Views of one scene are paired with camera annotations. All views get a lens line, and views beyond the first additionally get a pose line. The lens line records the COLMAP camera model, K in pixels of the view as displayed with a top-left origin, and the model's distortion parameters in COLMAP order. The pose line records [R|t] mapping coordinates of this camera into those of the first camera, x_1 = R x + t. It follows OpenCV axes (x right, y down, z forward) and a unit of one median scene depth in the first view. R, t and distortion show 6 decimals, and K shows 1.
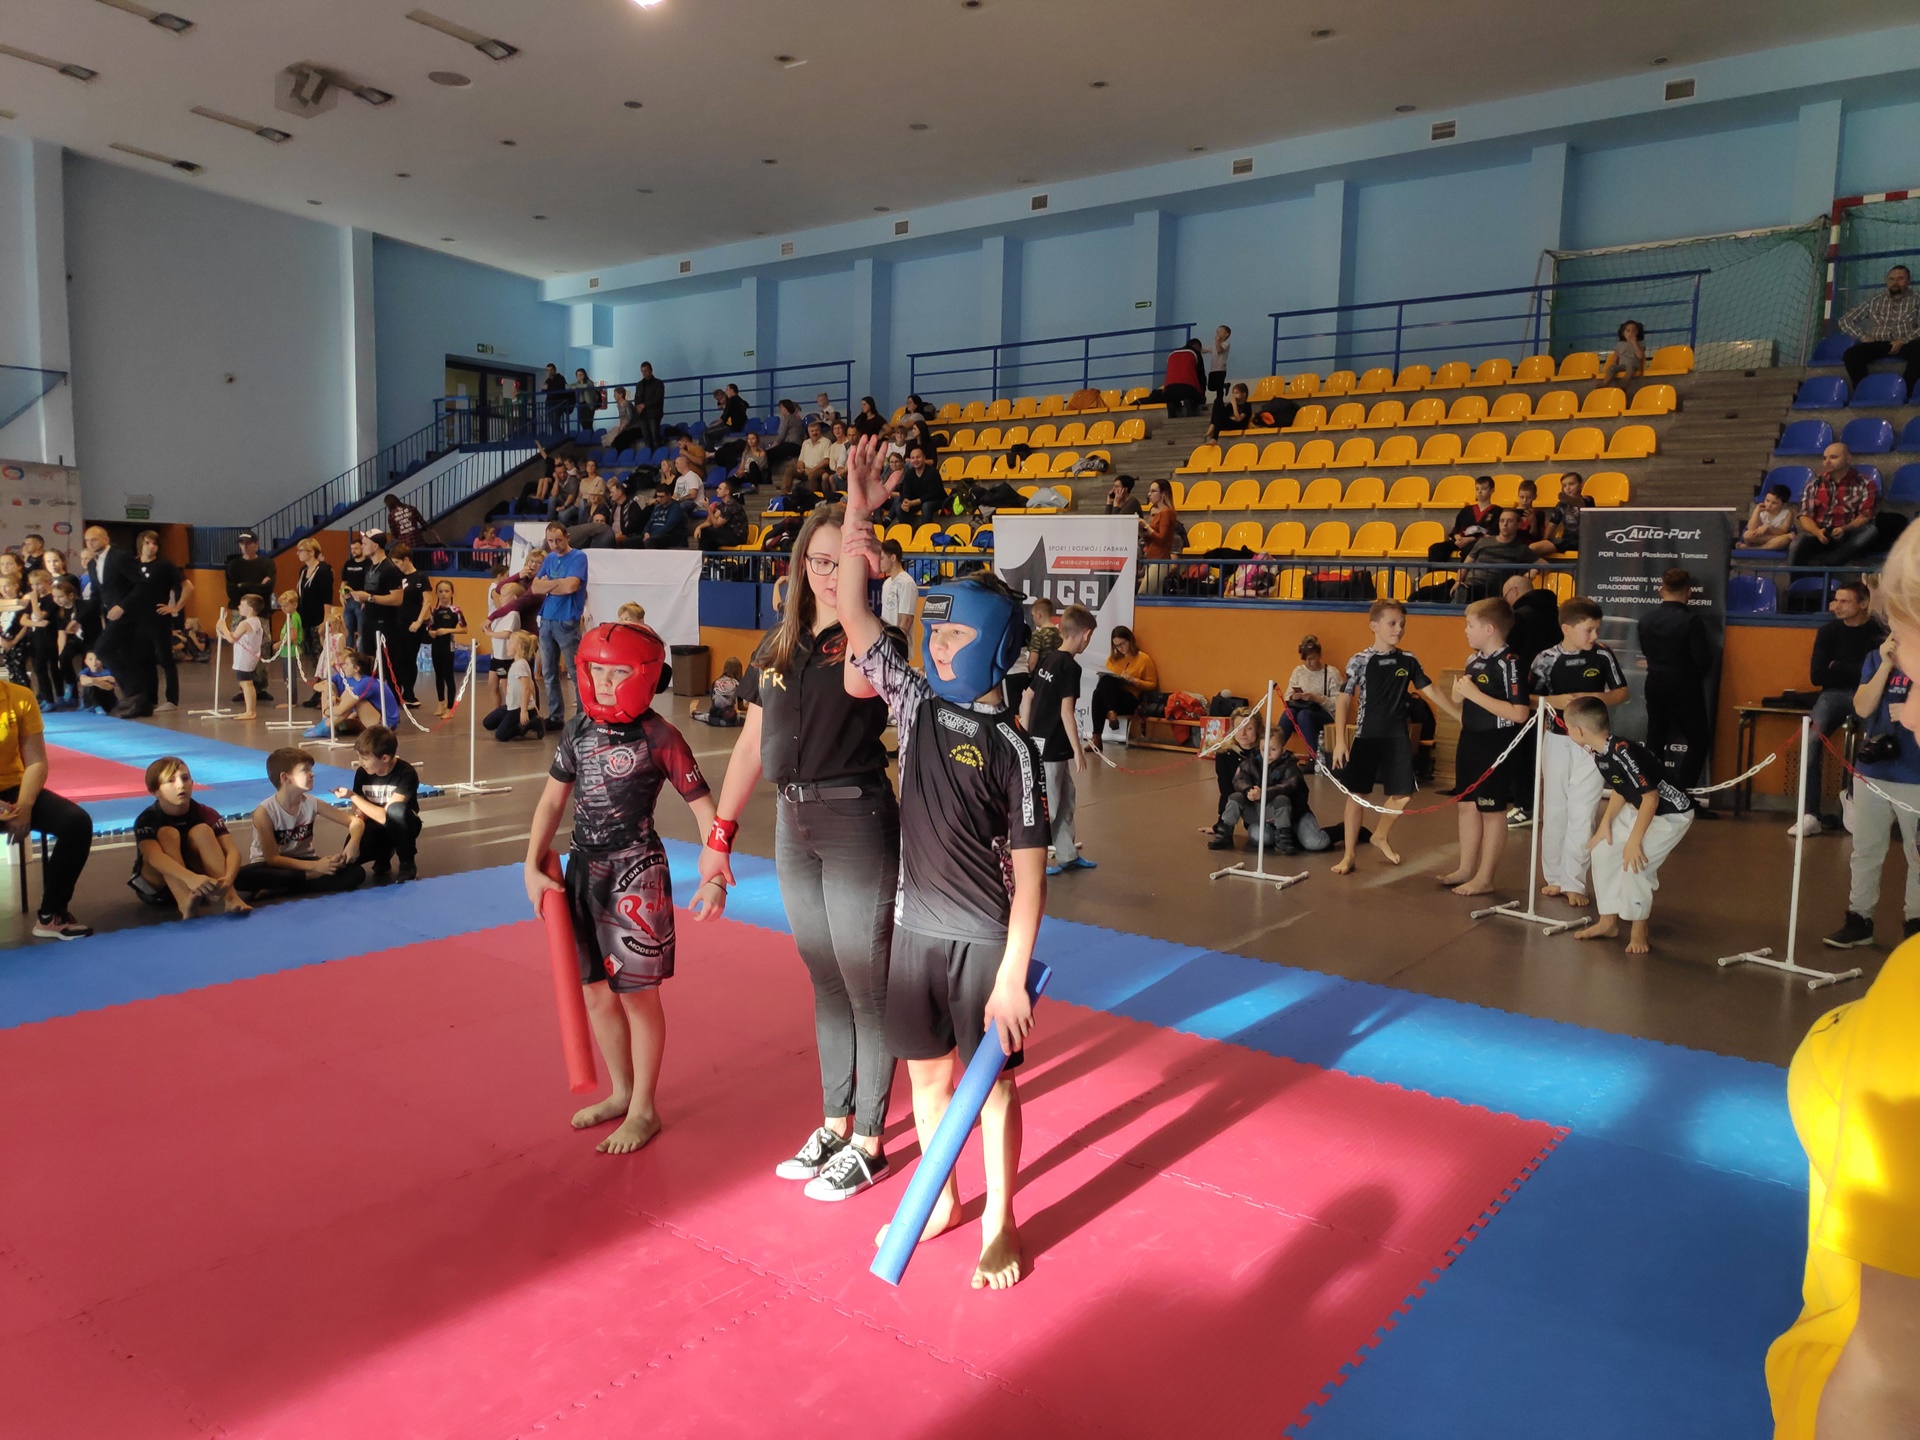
lens RADIAL K [[1312.6, 0, 960.0], [0, 1312.6, 720.0], [0, 0, 1]] dist [0.083047, -0.134518]
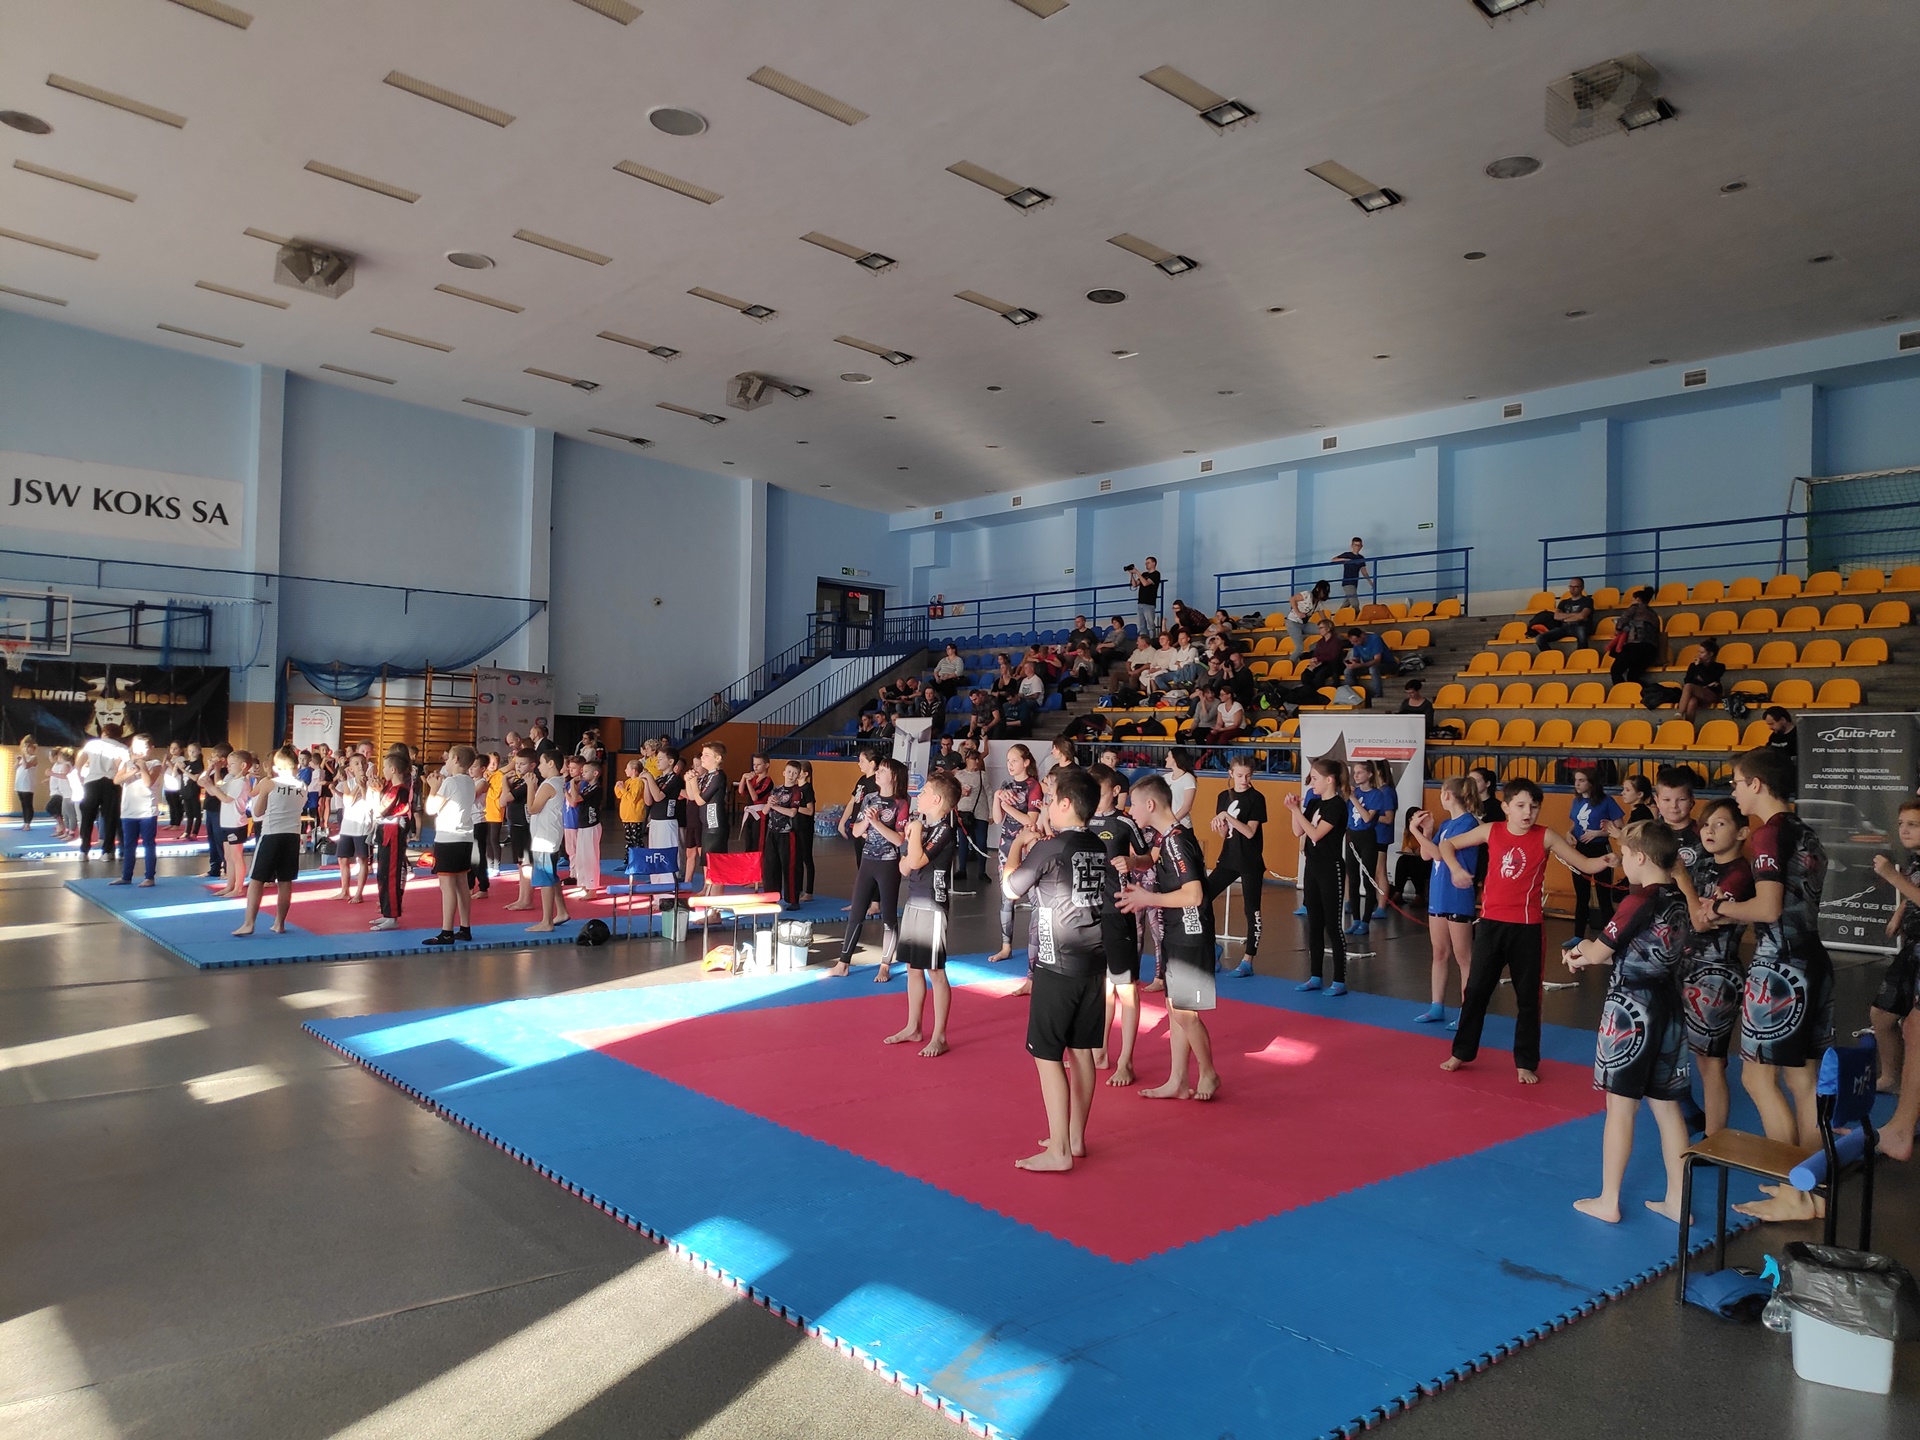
lens RADIAL K [[1333.7, 0, 960.0], [0, 1333.7, 720.0], [0, 0, 1]] dist [-0.013812, -0.004386]
pose [[0.979307, -0.001374, -0.202378, -0.024614], [-0.026718, 0.990346, -0.136015, 0.019372], [0.200611, 0.138607, 0.969816, -0.187863]]
